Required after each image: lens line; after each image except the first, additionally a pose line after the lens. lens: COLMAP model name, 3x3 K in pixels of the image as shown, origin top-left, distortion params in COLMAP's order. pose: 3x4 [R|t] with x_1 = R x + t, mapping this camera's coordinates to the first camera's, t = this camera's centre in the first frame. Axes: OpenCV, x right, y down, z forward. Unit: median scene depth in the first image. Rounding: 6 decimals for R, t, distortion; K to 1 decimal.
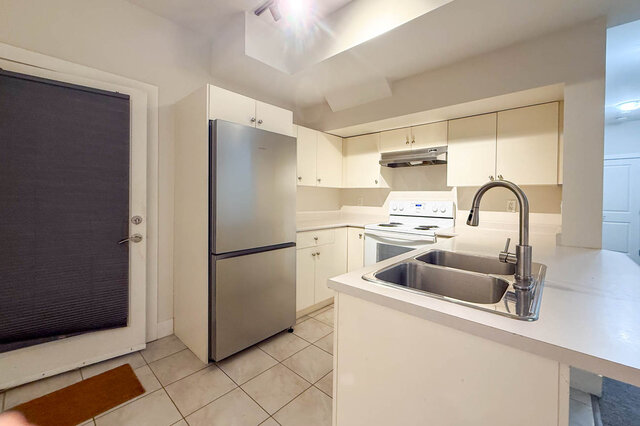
lens RADIAL K [[259.2, 0, 330.5], [0, 259.2, 198.9], [0, 0, 1]] dist [0.001618, -0.000718]
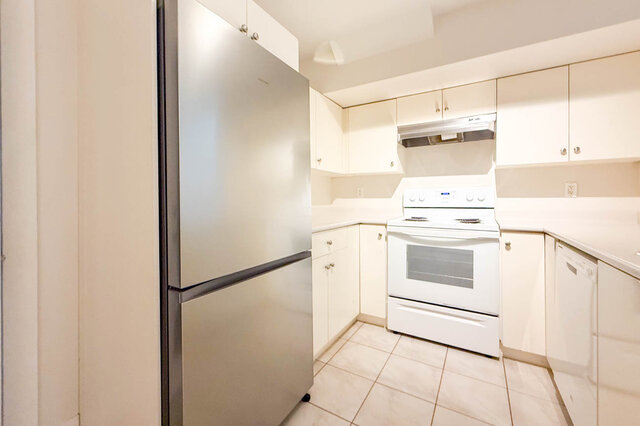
lens RADIAL K [[259.2, 0, 328.7], [0, 259.2, 198.8], [0, 0, 1]] dist [0.001618, -0.000718]
pose [[0.981893, -0.017767, 0.188600, -0.201817], [0.018853, 0.999814, -0.003965, 0.047682], [-0.188494, 0.007449, 0.982046, 0.382437]]
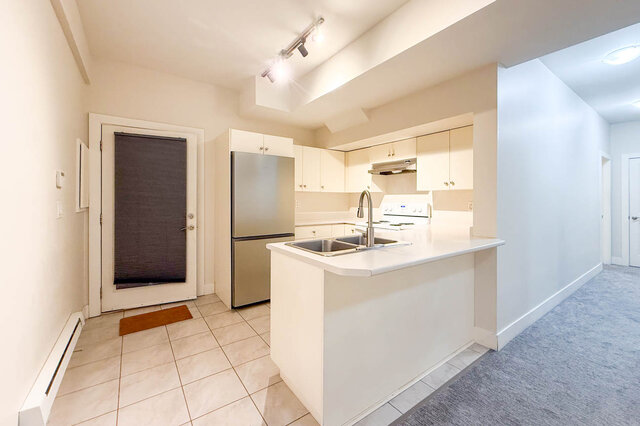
lens RADIAL K [[259.2, 0, 332.4], [0, 259.2, 199.2], [0, 0, 1]] dist [0.001618, -0.000718]
pose [[0.980881, -0.010070, -0.194350, 0.326752], [0.008233, 0.999914, -0.010256, 0.001134], [0.194436, 0.008460, 0.980879, -0.308960]]
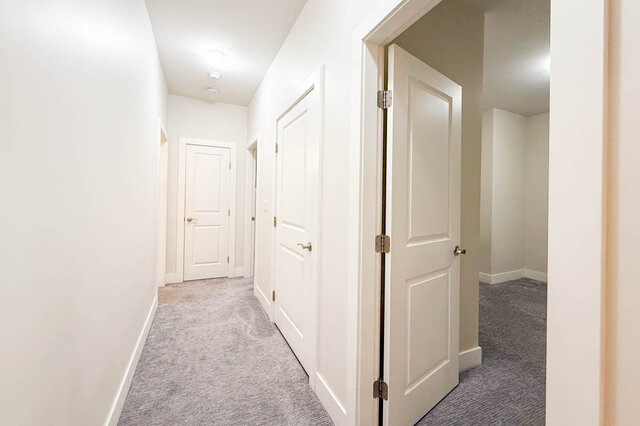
lens RADIAL K [[259.2, 0, 325.7], [0, 259.2, 194.7], [0, 0, 1]] dist [0.001618, -0.000718]
pose [[0.365616, 0.007450, 0.930736, 1.229765], [-0.000844, 0.999970, -0.007672, 0.002793], [-0.930765, 0.002019, 0.365611, 1.024248]]
